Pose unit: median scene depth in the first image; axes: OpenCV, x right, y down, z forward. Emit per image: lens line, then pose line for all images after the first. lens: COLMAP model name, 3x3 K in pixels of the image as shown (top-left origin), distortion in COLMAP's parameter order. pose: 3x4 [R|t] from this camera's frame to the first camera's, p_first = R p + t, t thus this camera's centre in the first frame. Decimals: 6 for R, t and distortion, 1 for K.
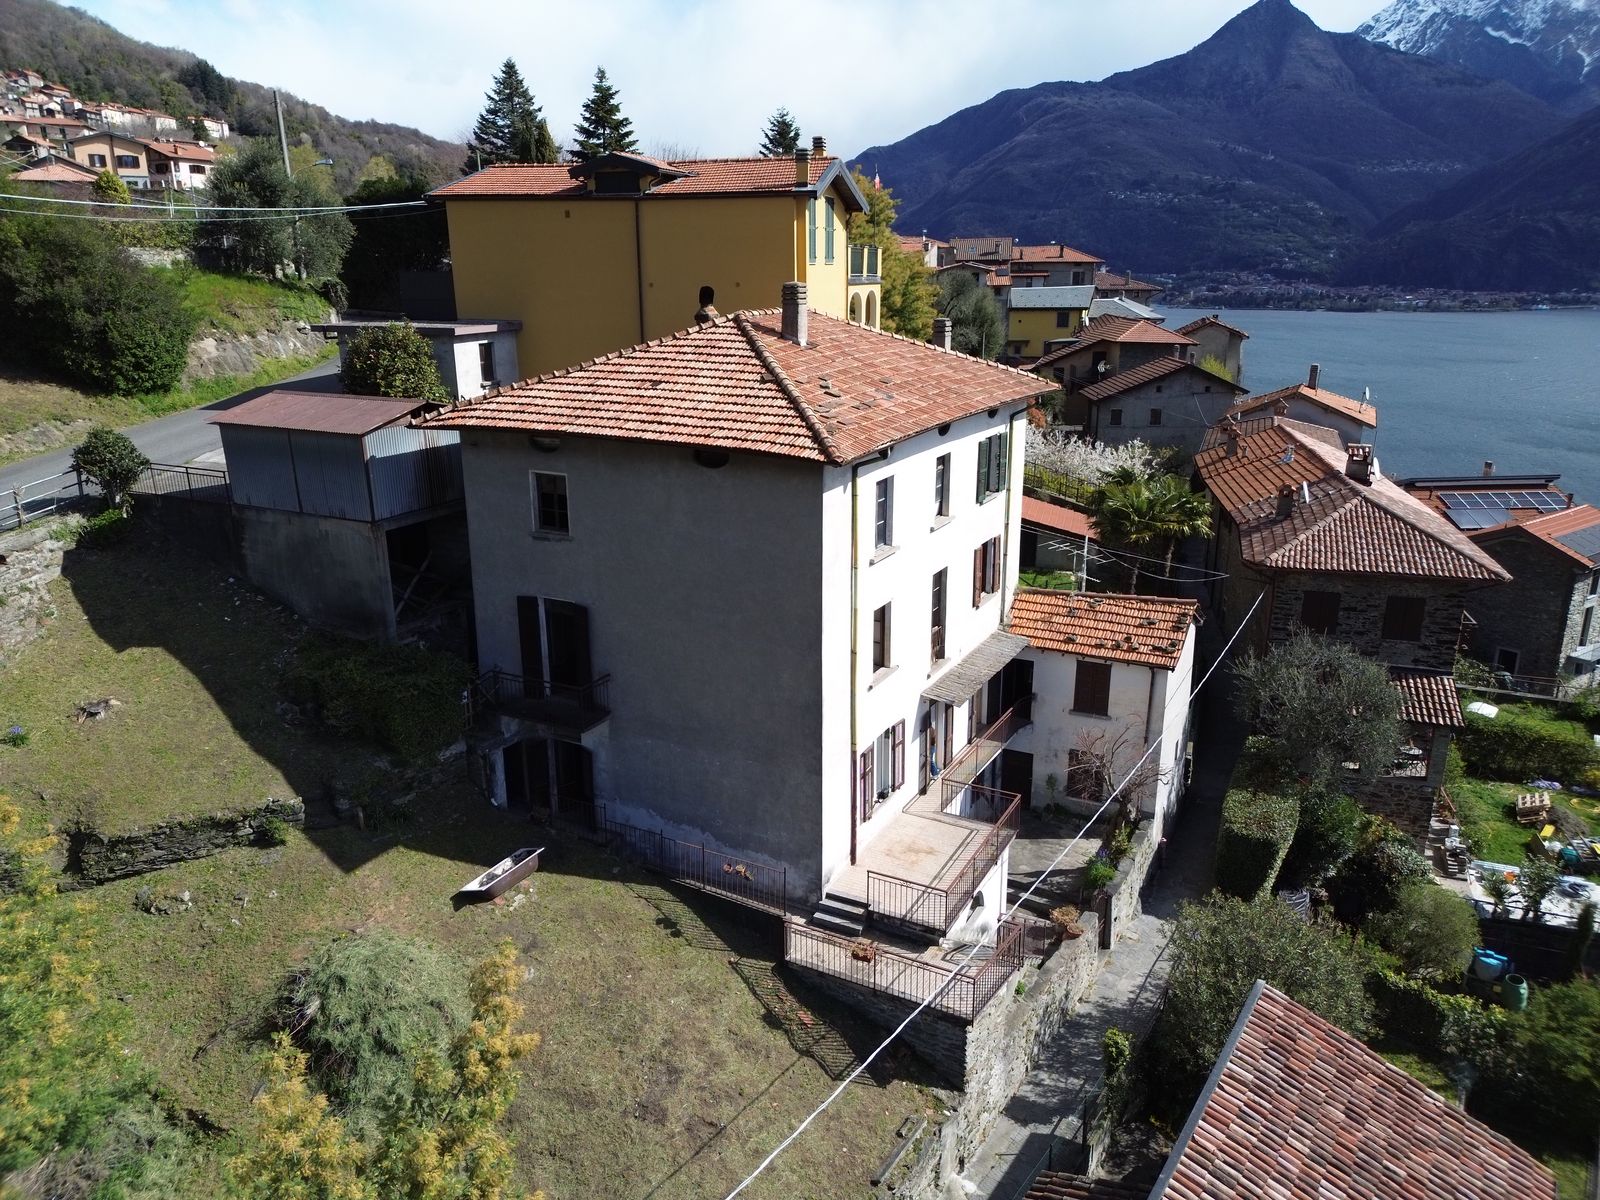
lens RADIAL K [[1112.2, 0, 800.9], [0, 1112.2, 603.3], [0, 0, 1]] dist [0.051024, -0.026860]
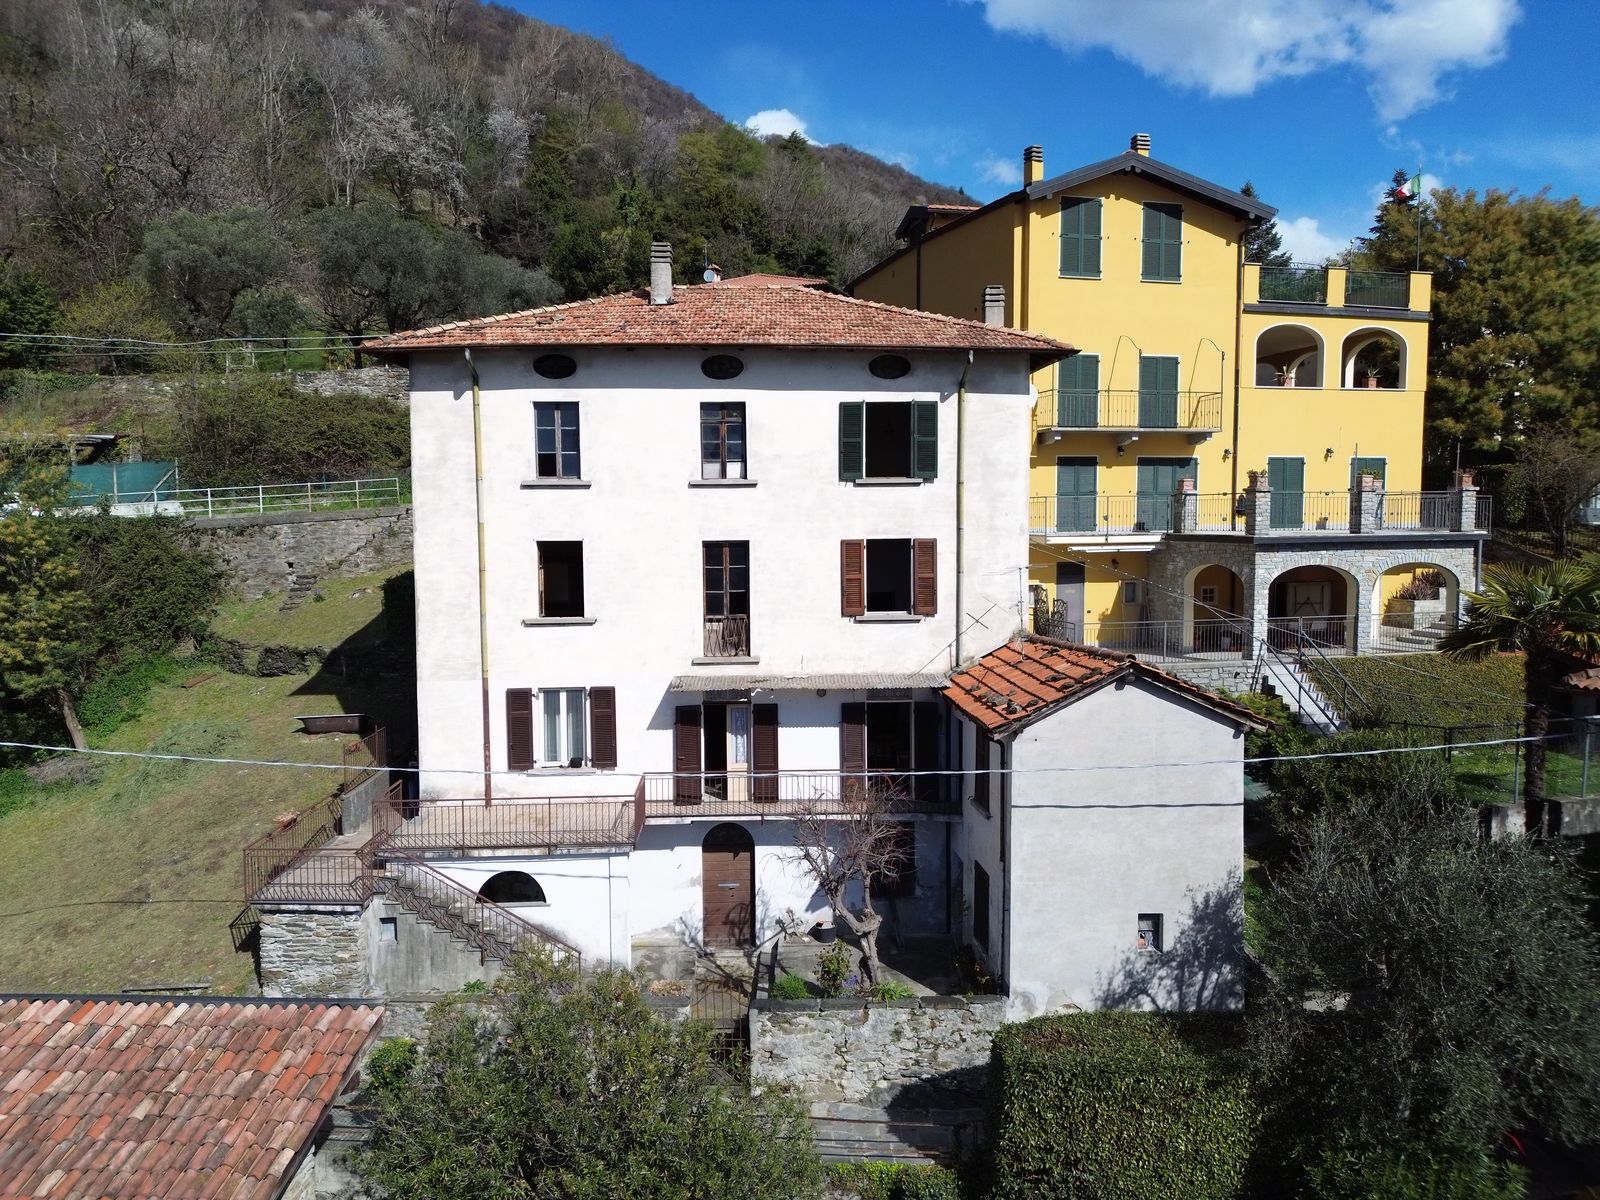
lens RADIAL K [[1112.2, 0, 796.8], [0, 1112.2, 603.6], [0, 0, 1]] dist [0.051024, -0.026860]
pose [[0.510021, 0.063713, -0.857799, 0.168918], [-0.244468, 0.966865, -0.073540, 0.012533], [0.824690, 0.247212, 0.508697, 0.119435]]
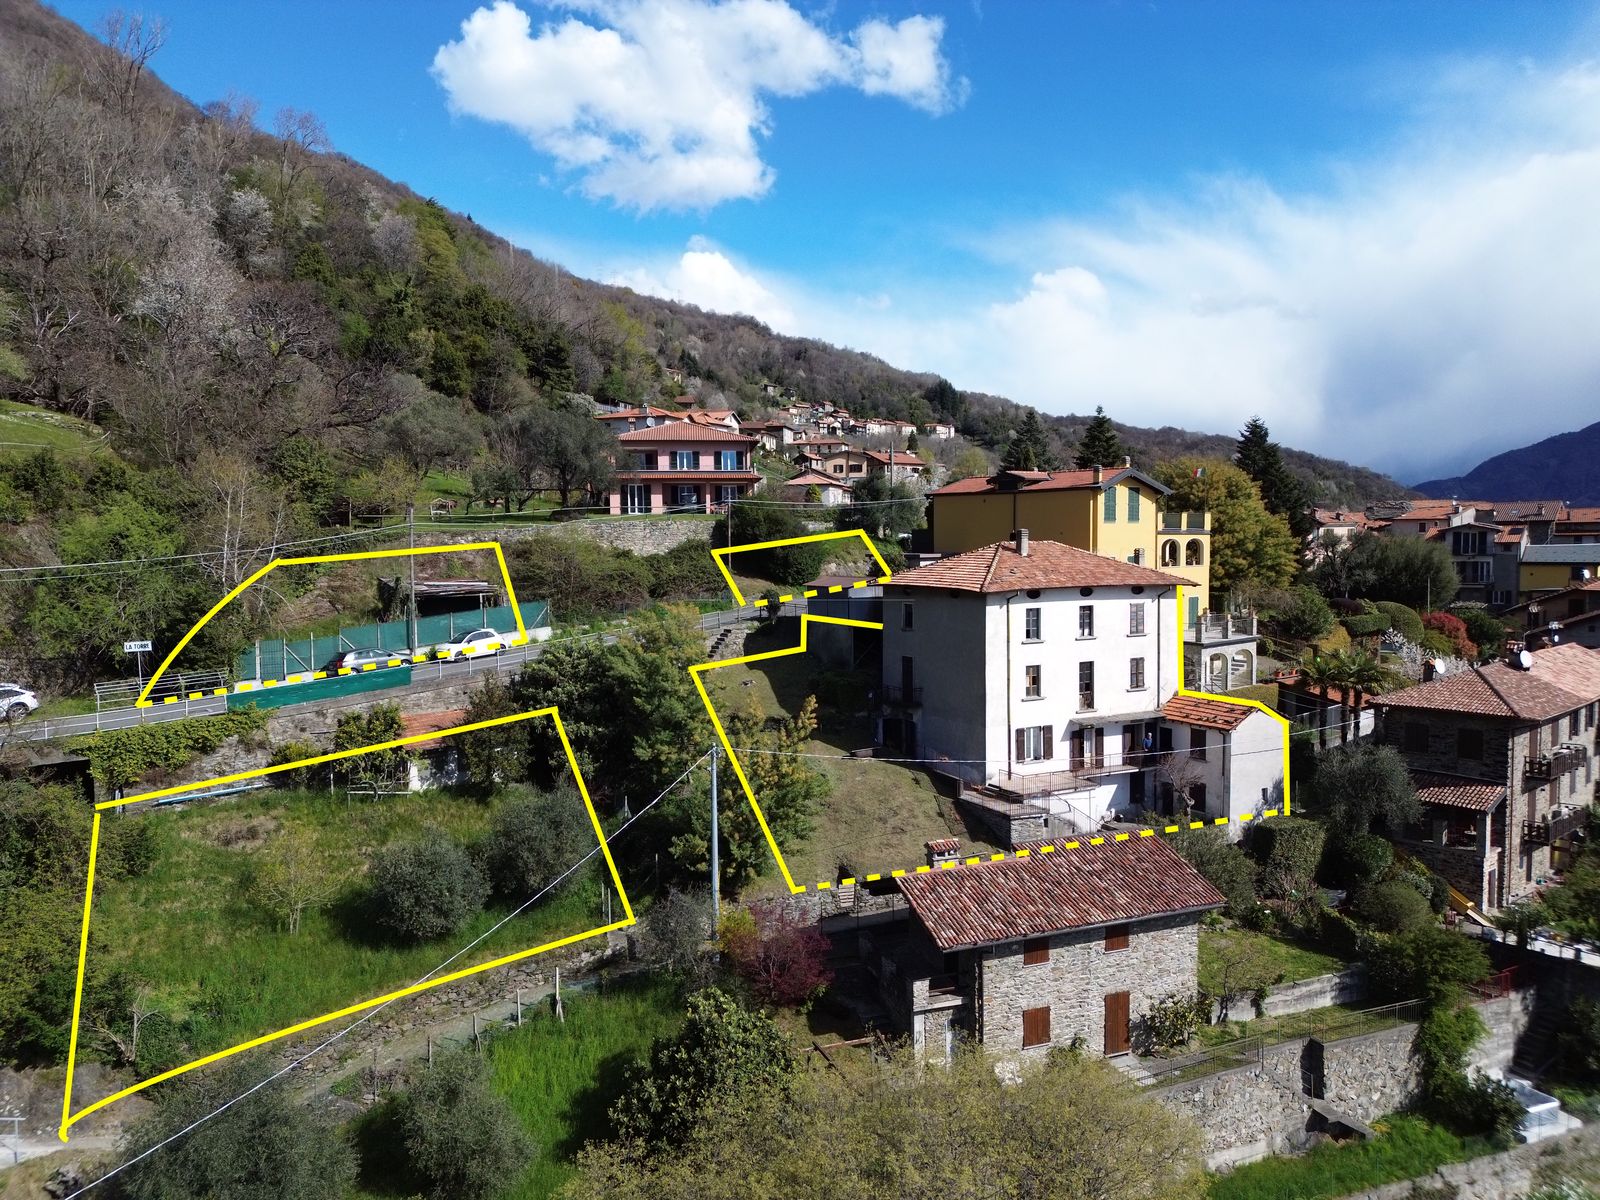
lens RADIAL K [[1112.2, 0, 795.4], [0, 1112.2, 599.1], [0, 0, 1]] dist [0.051024, -0.026860]
pose [[0.832475, 0.026743, -0.553417, 0.157038], [-0.155034, 0.970179, -0.186327, 0.062871], [0.531930, 0.240911, 0.811796, -0.192156]]
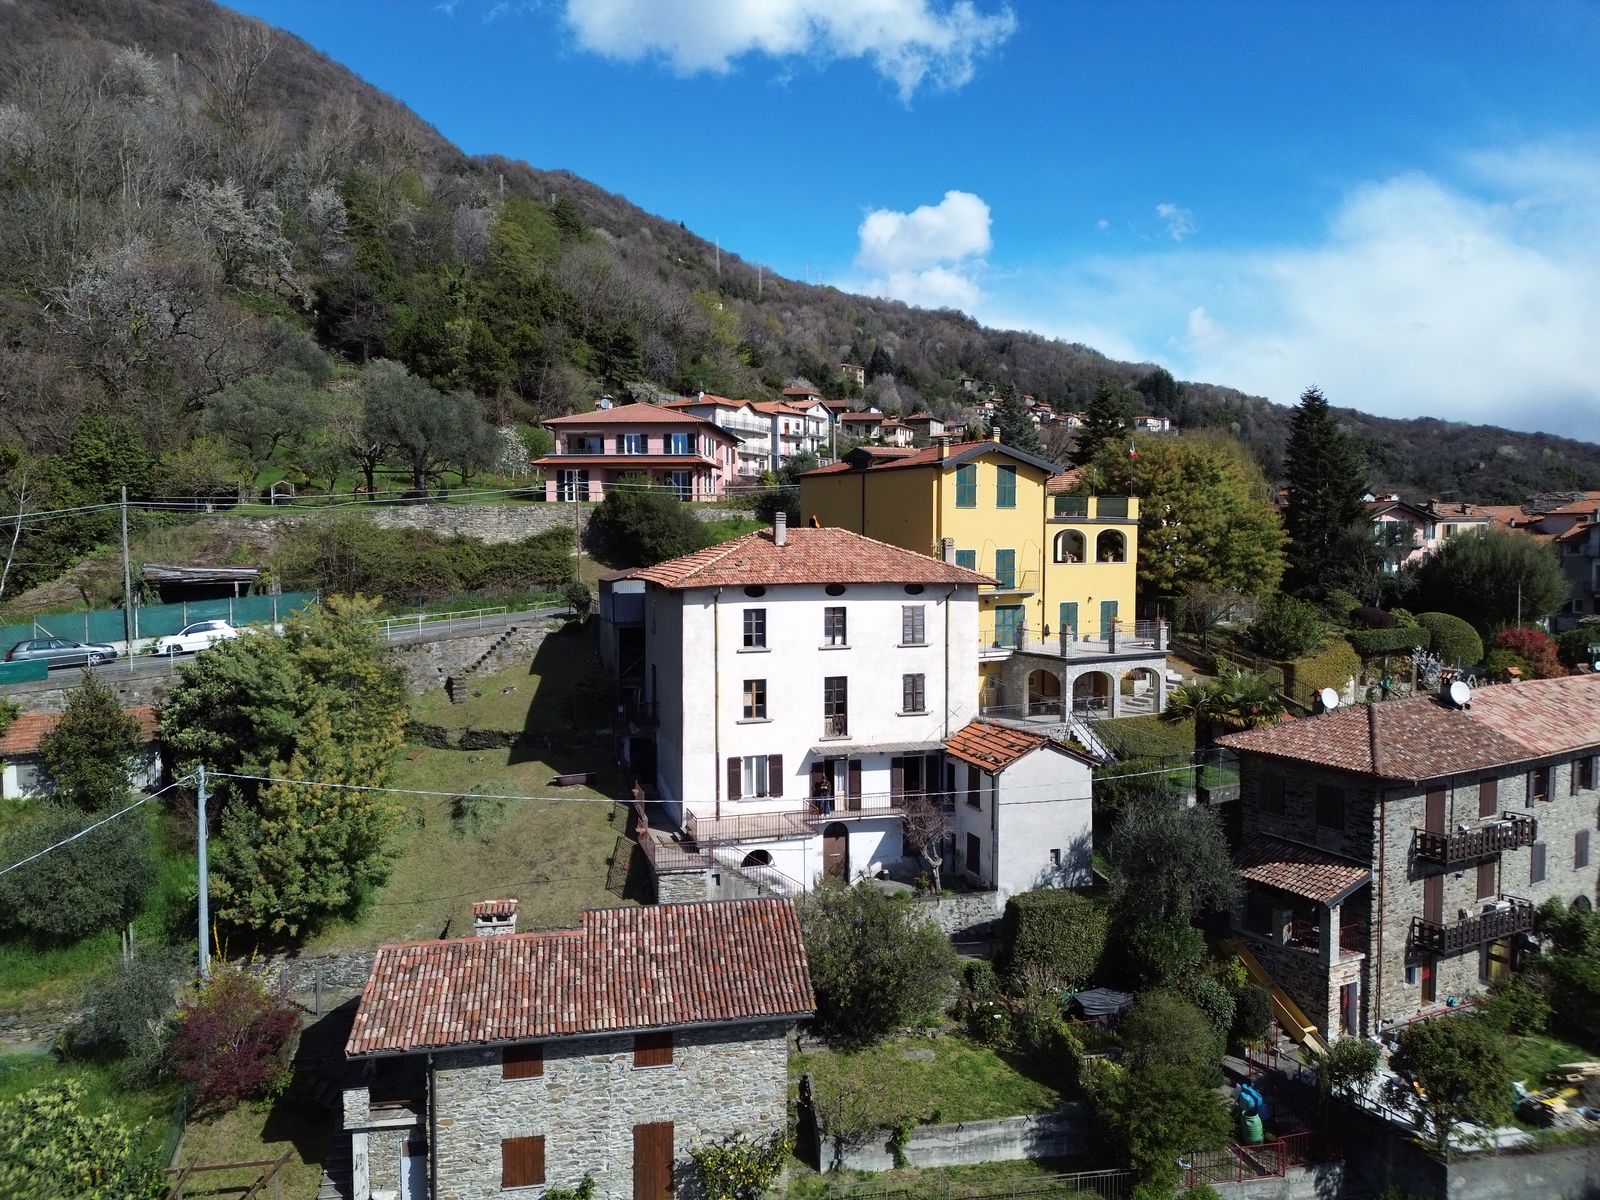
lens RADIAL K [[1112.2, 0, 790.8], [0, 1112.2, 597.1], [0, 0, 1]] dist [0.051024, -0.026860]
pose [[0.705624, 0.040716, -0.707415, 0.238495], [-0.206785, 0.966723, -0.150621, 0.022661], [0.677742, 0.252565, 0.690563, -0.042665]]
